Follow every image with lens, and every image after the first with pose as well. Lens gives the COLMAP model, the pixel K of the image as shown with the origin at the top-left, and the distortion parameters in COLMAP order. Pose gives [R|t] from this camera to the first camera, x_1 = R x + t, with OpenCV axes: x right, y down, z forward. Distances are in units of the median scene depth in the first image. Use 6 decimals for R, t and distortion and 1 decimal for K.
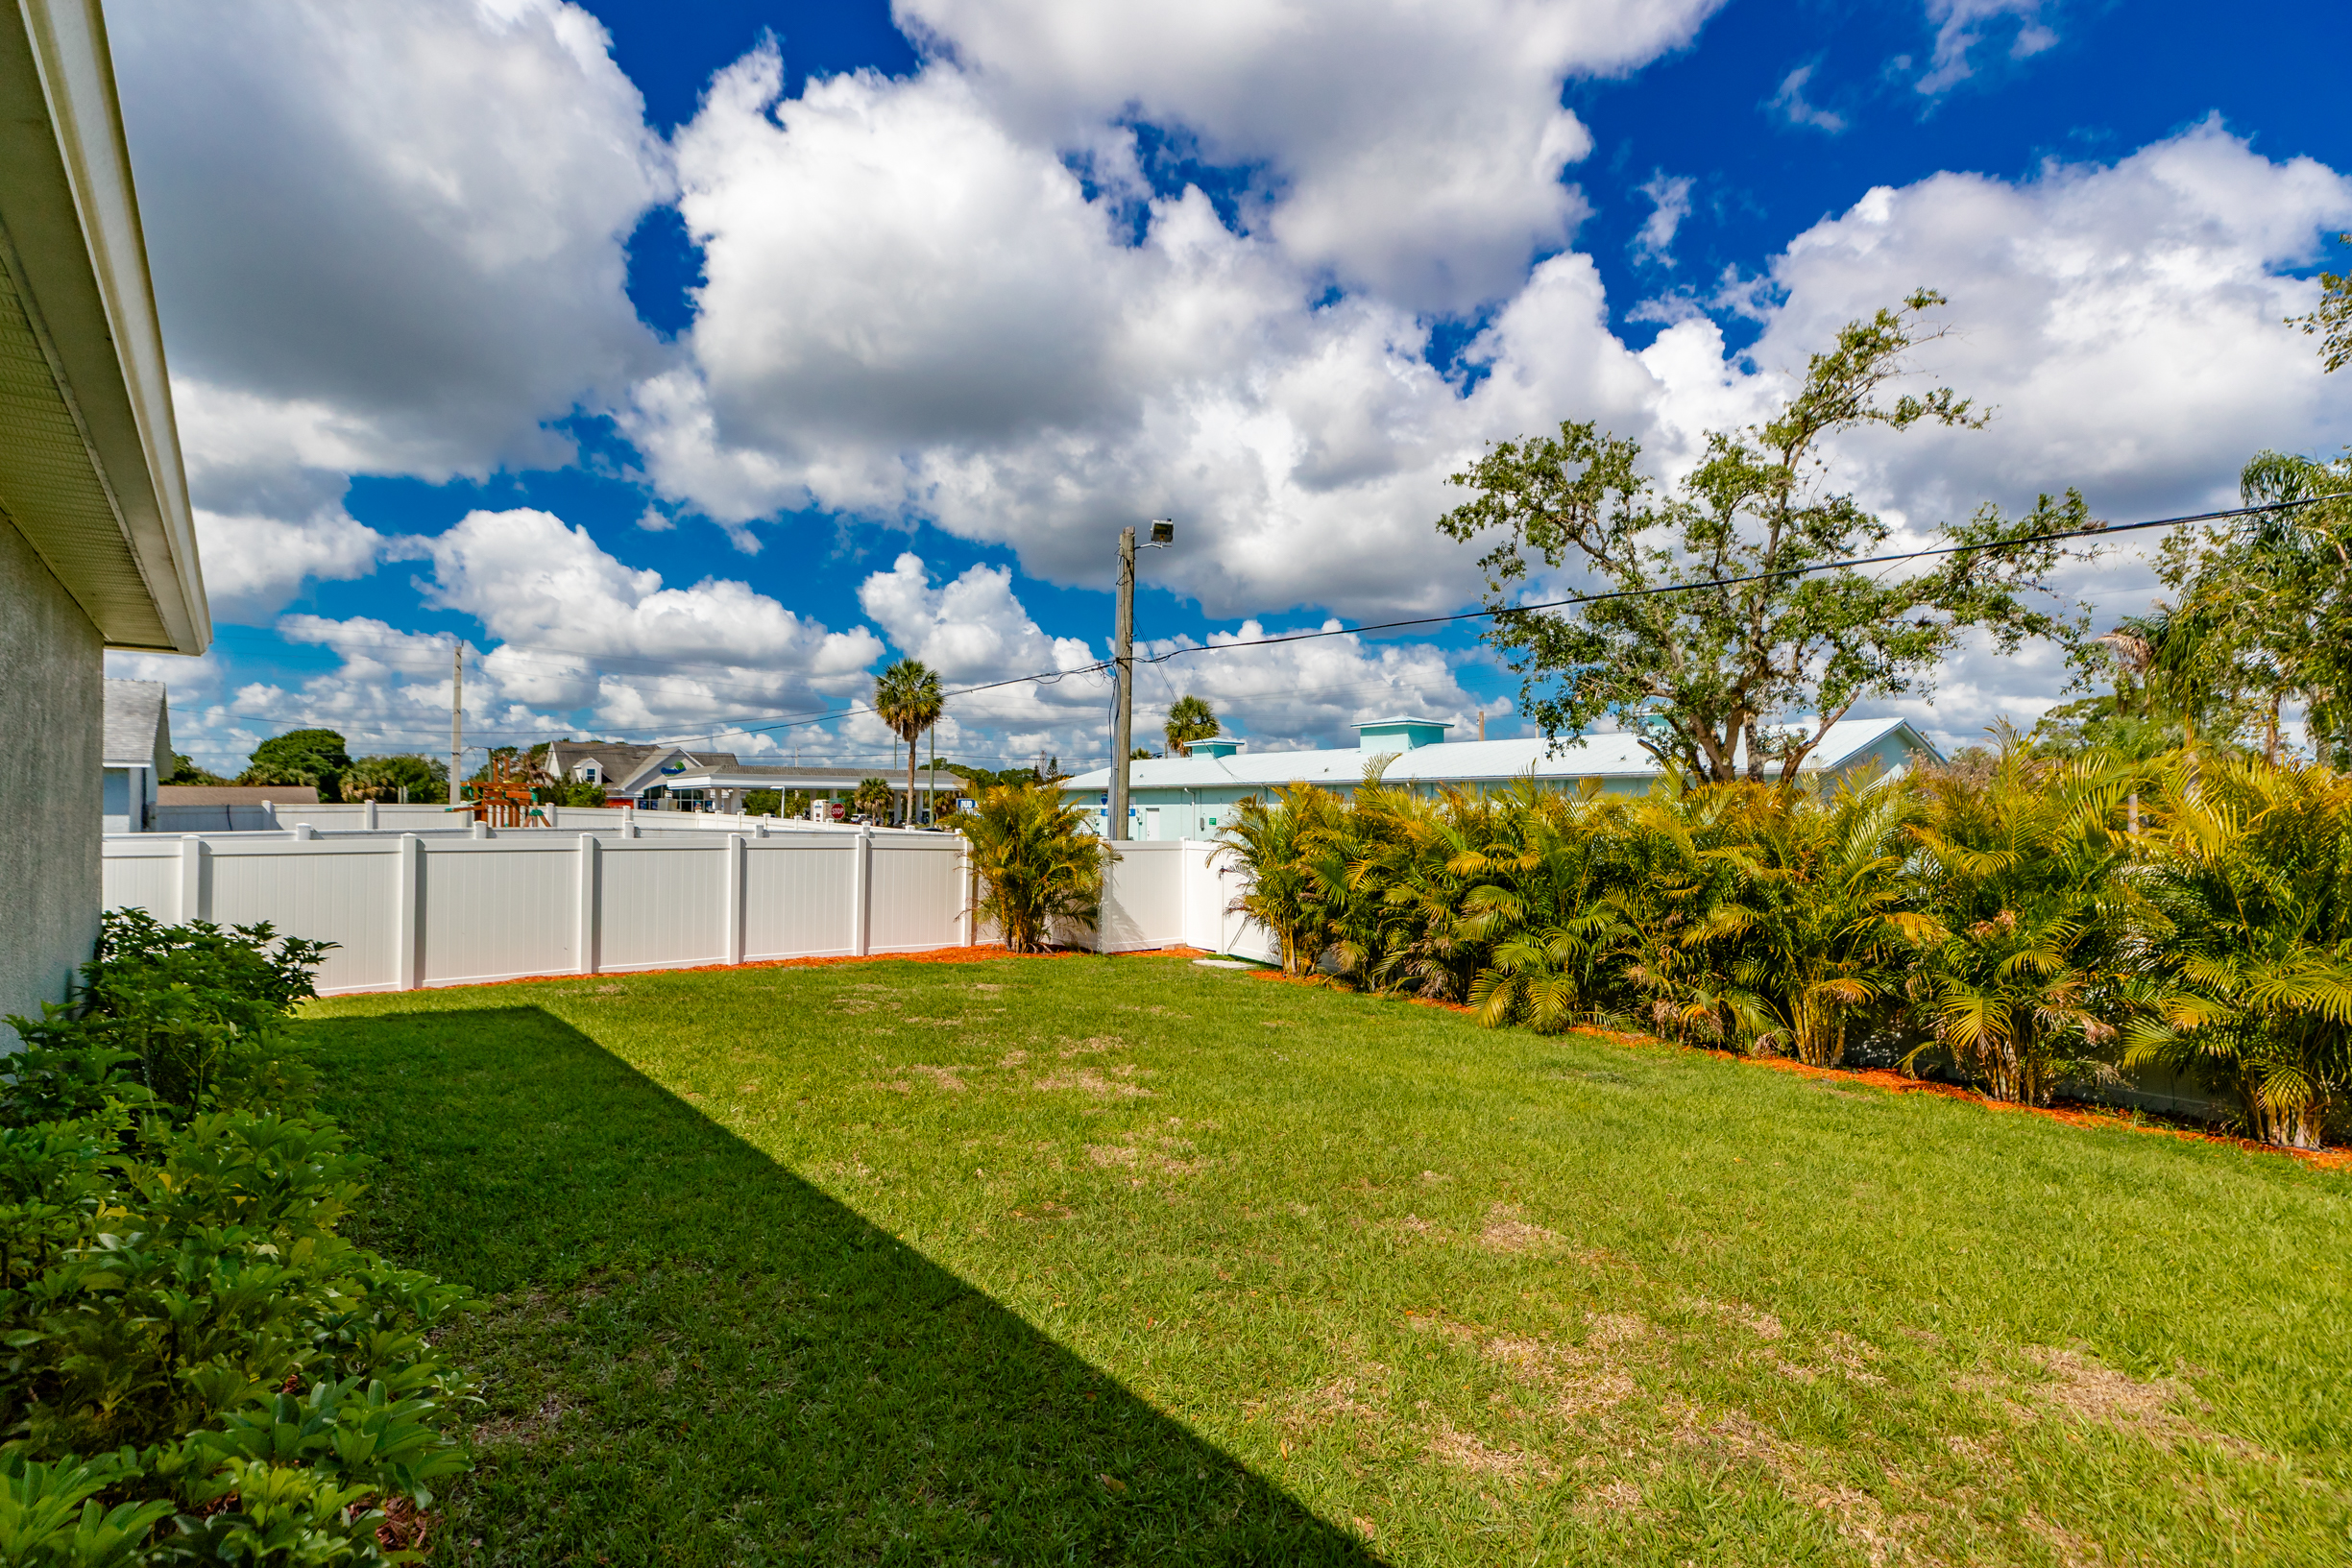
lens RADIAL K [[1056.6, 0, 1173.4], [0, 1056.6, 797.9], [0, 0, 1]] dist [-0.000640, -0.000068]
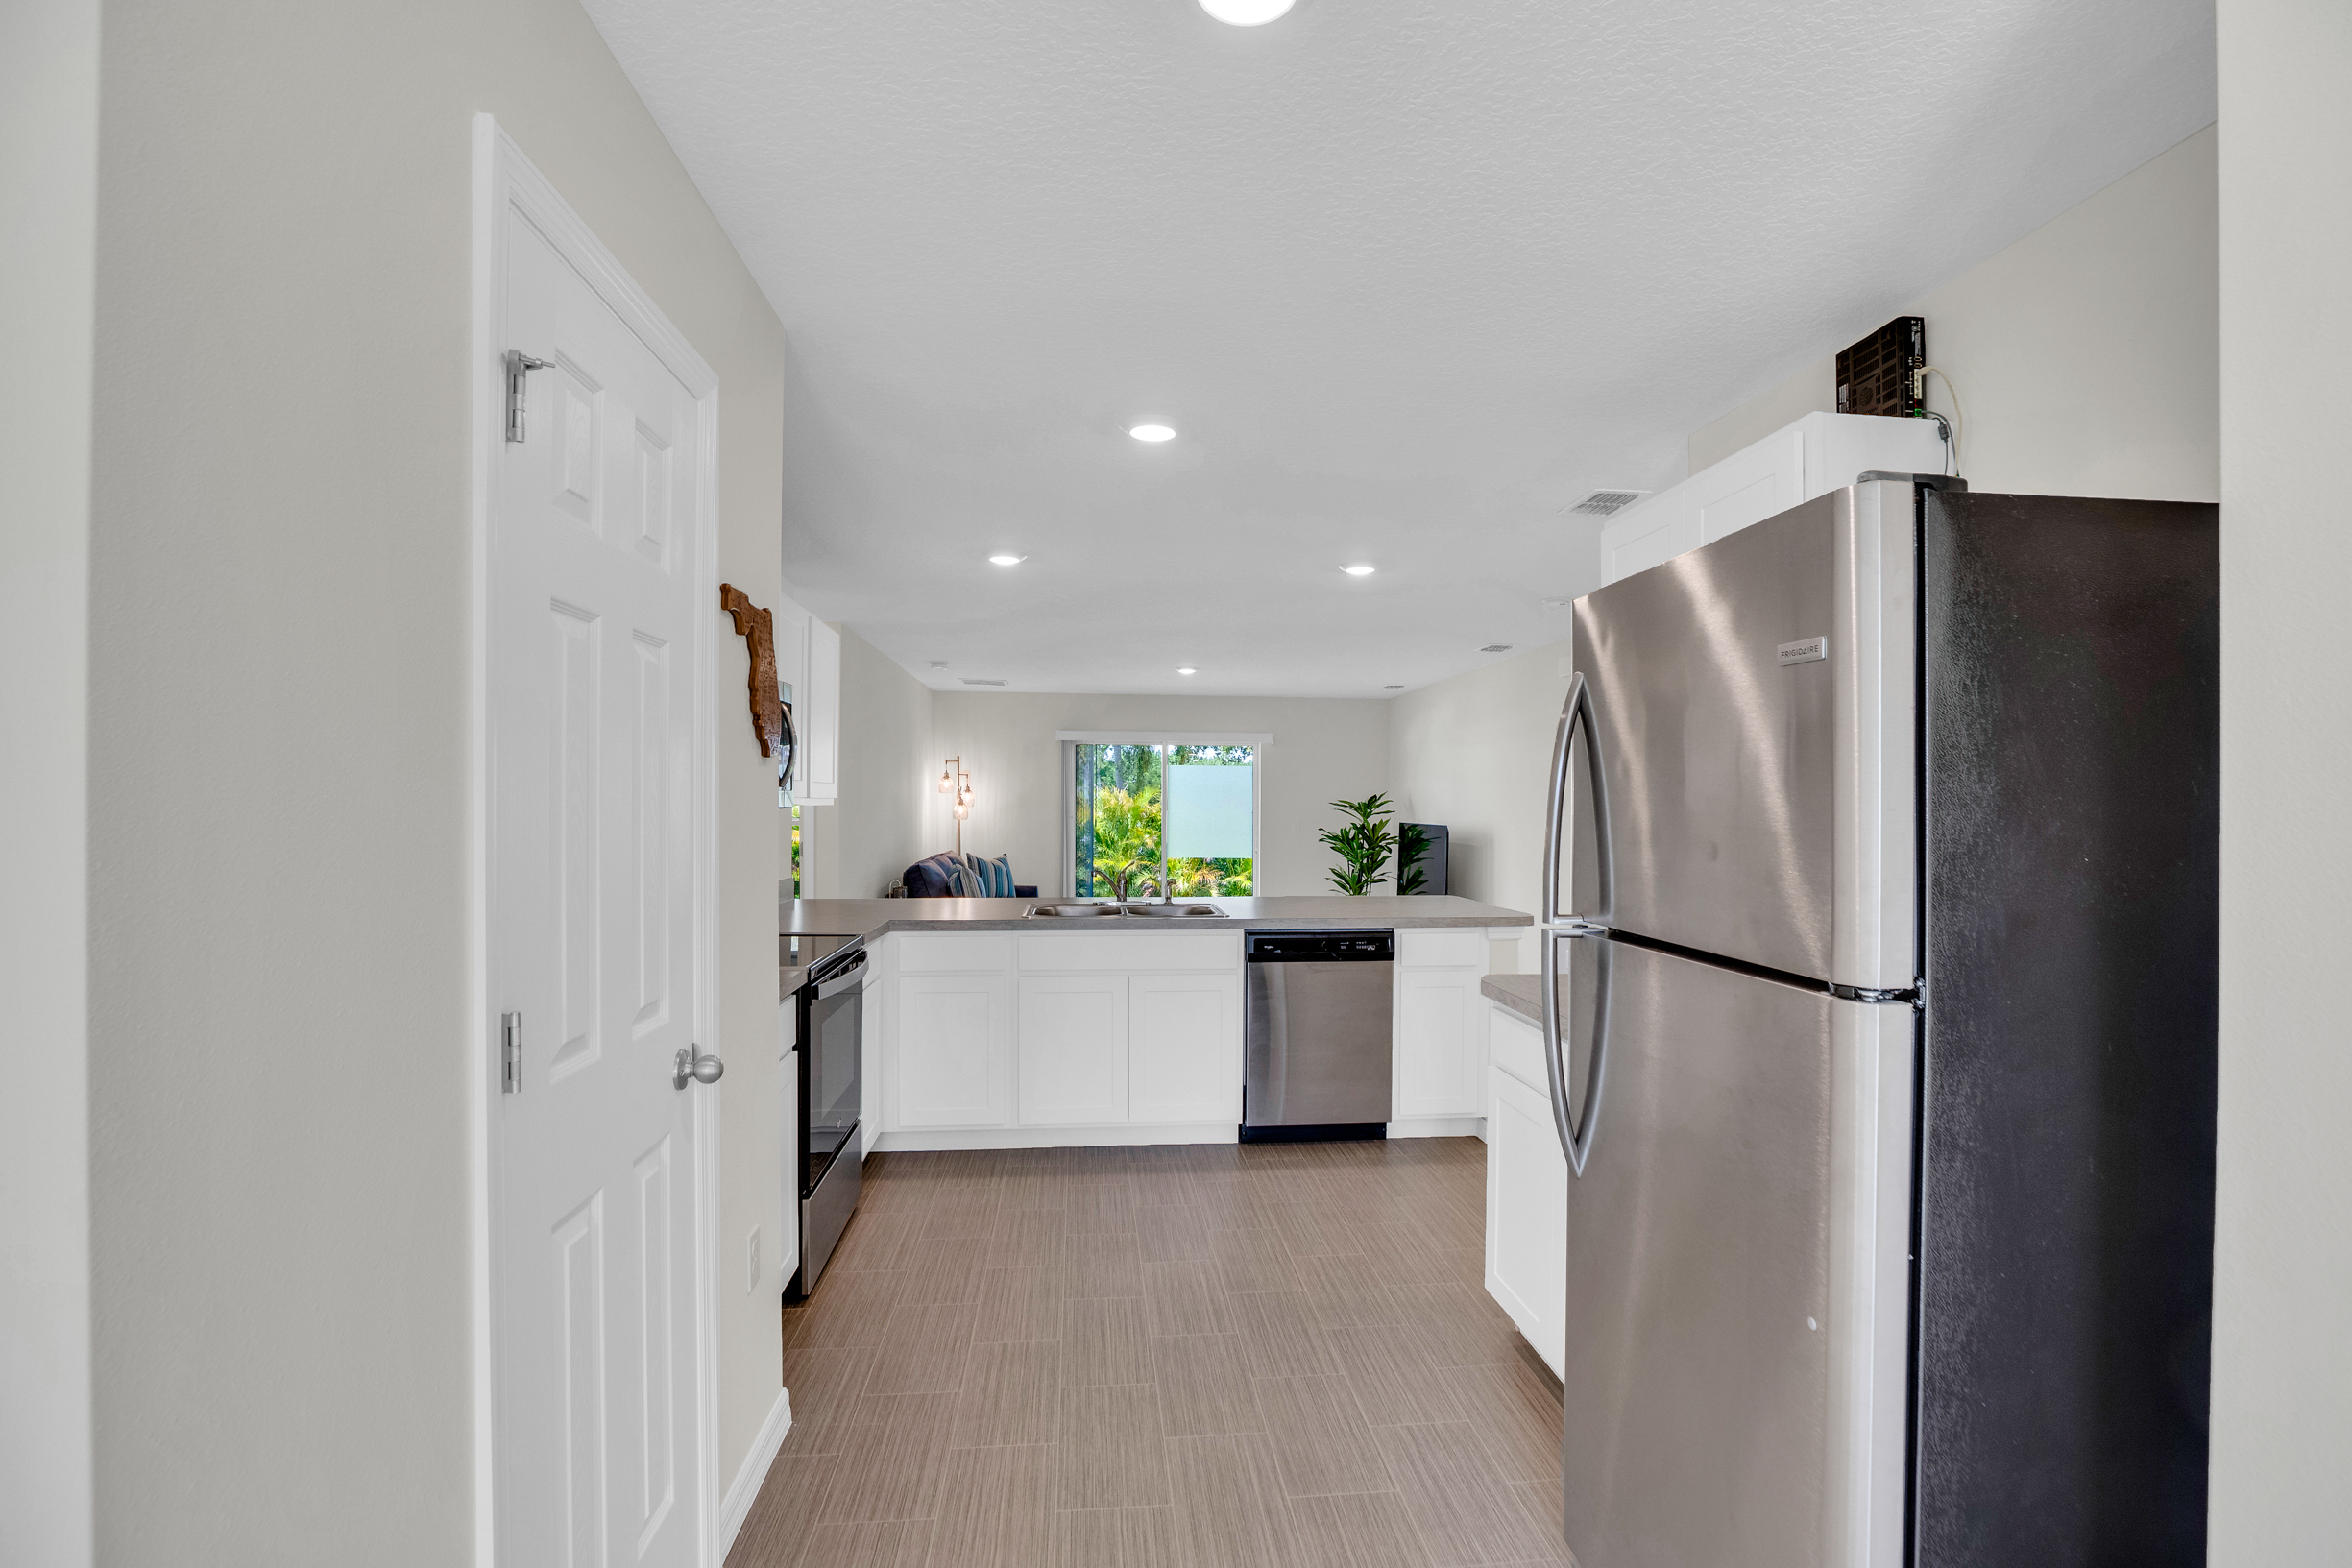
lens RADIAL K [[1082.3, 0, 1183.9], [0, 1082.3, 797.9], [0, 0, 1]] dist [-0.038248, 0.011245]
pose [[0.586244, 0.003549, 0.810127, -0.552395], [-0.011989, 0.999919, 0.004295, -0.013133], [-0.810046, -0.012231, 0.586239, -0.395597]]
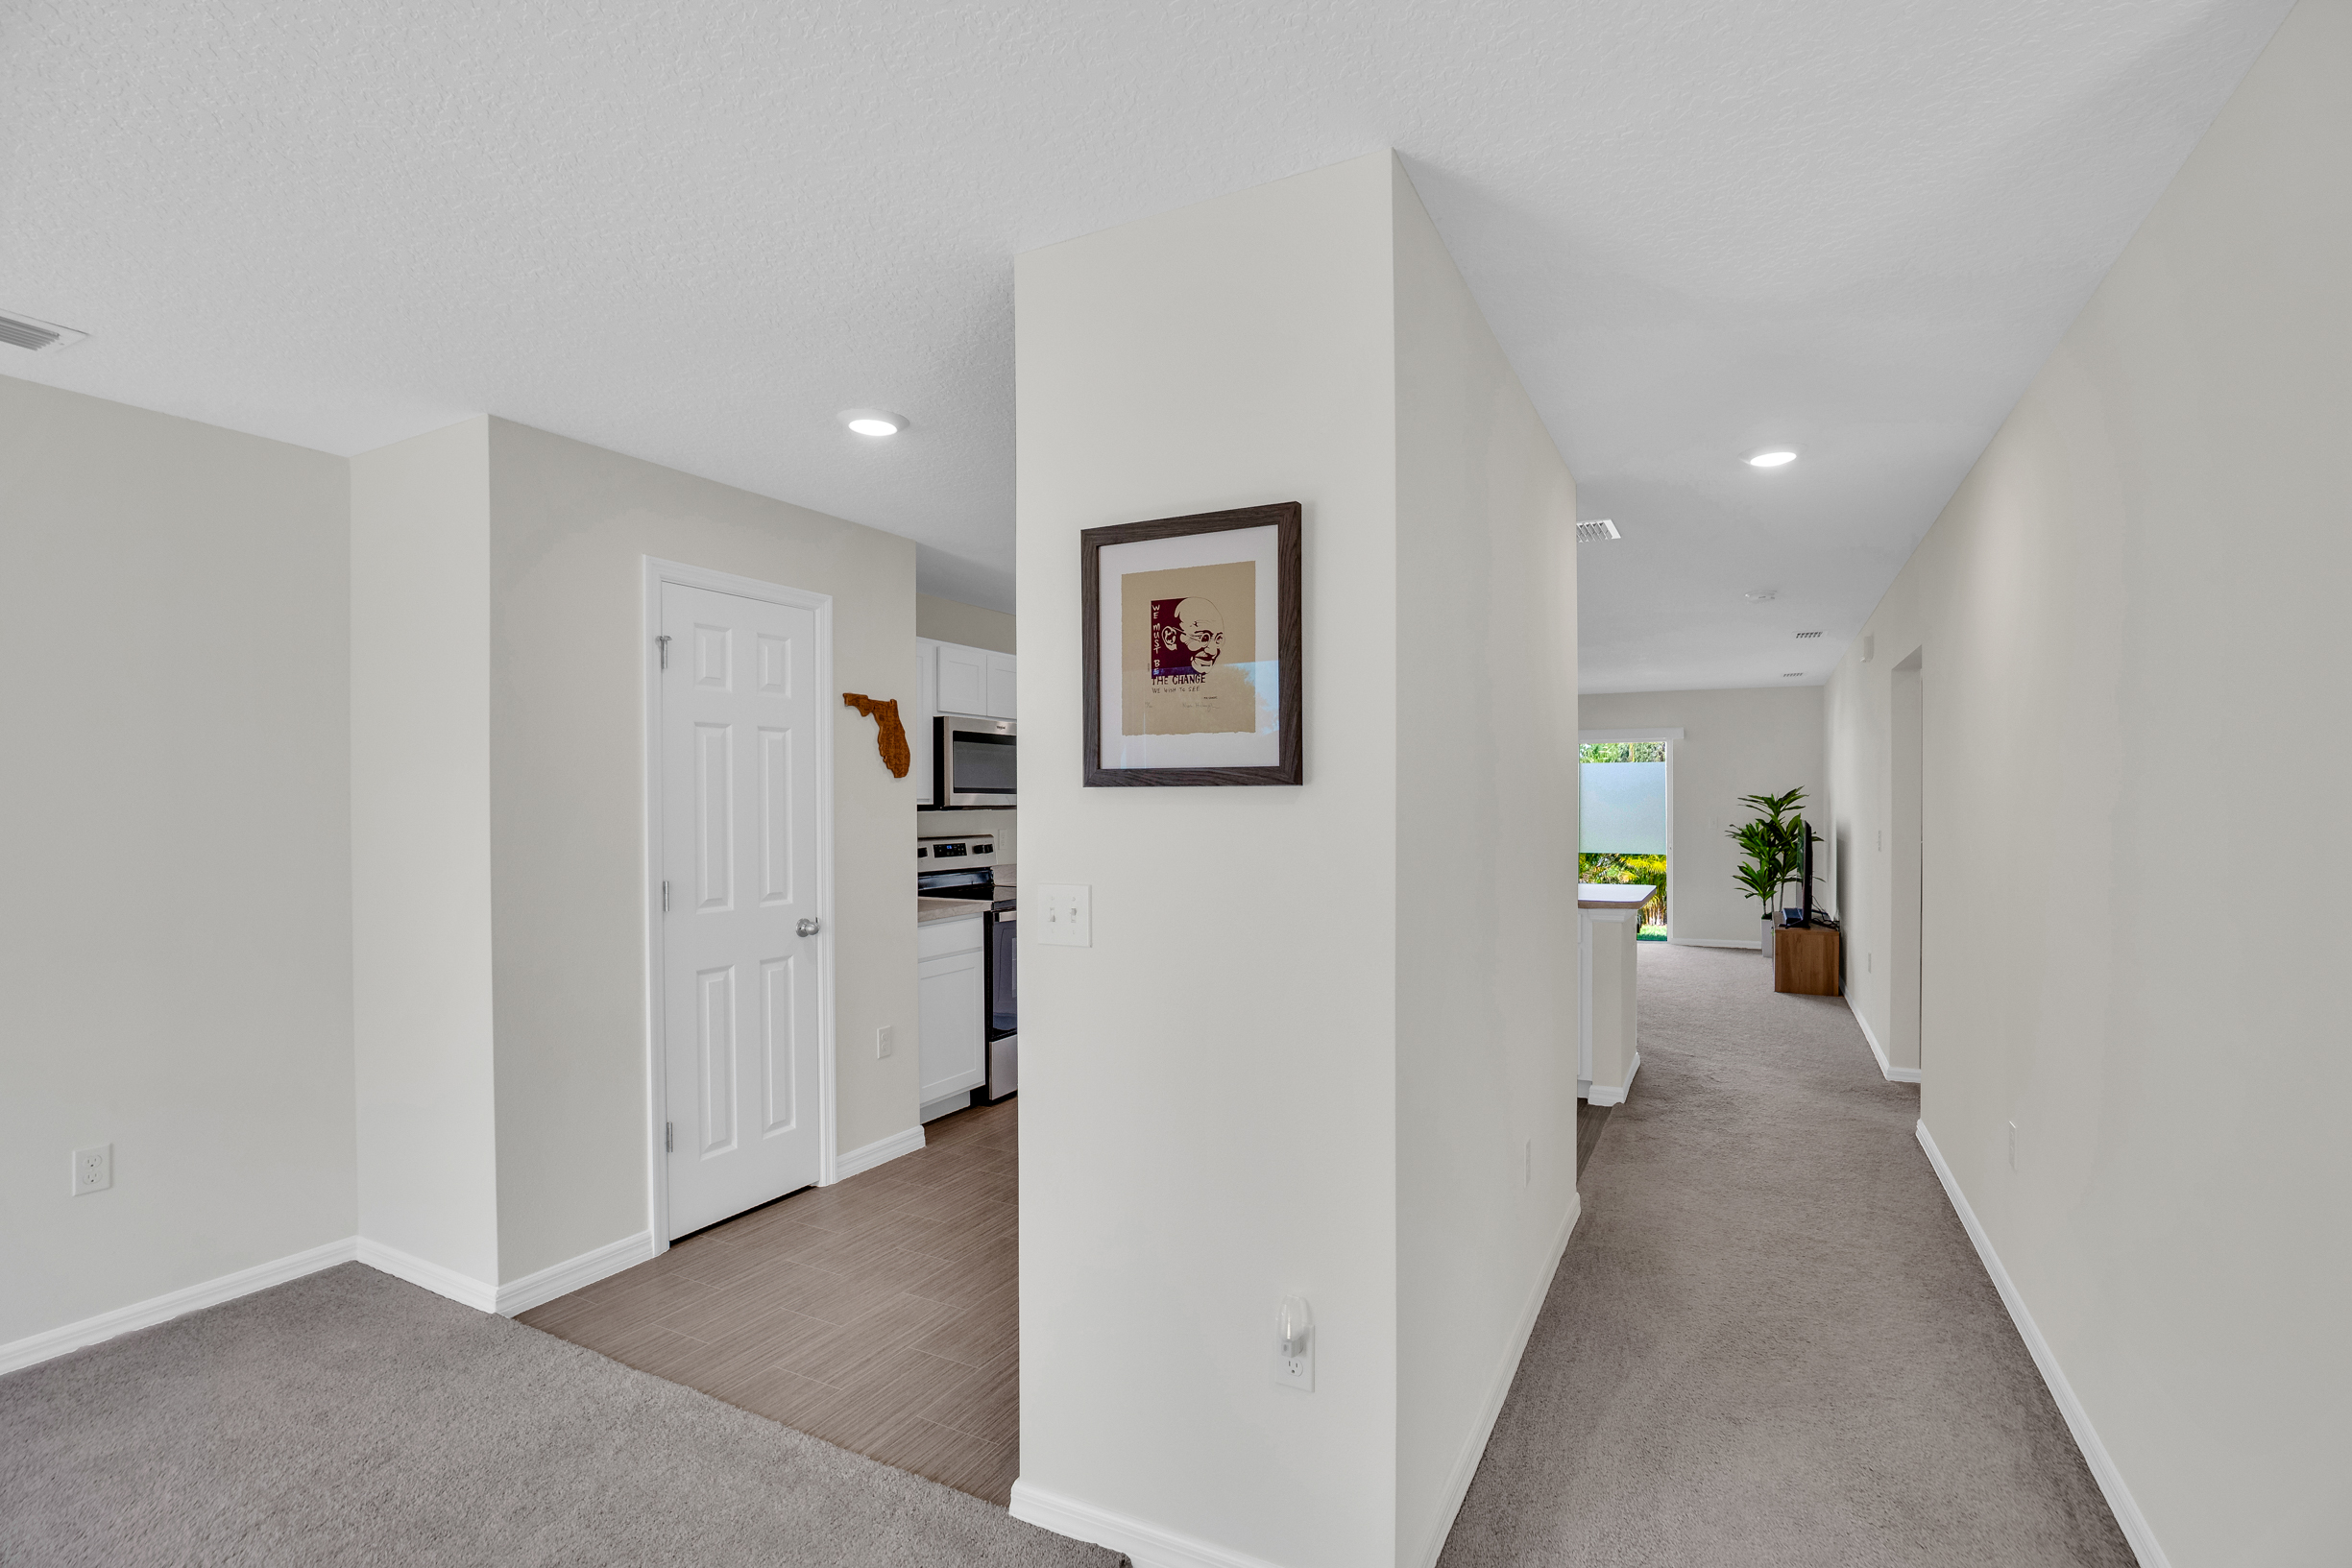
lens RADIAL K [[1082.3, 0, 1201.5], [0, 1082.3, 798.3], [0, 0, 1]] dist [-0.038248, 0.011245]
pose [[0.928110, -0.006032, 0.372258, -0.501348], [0.003414, 0.999965, 0.007692, -0.013936], [-0.372291, -0.005868, 0.928097, -0.537451]]
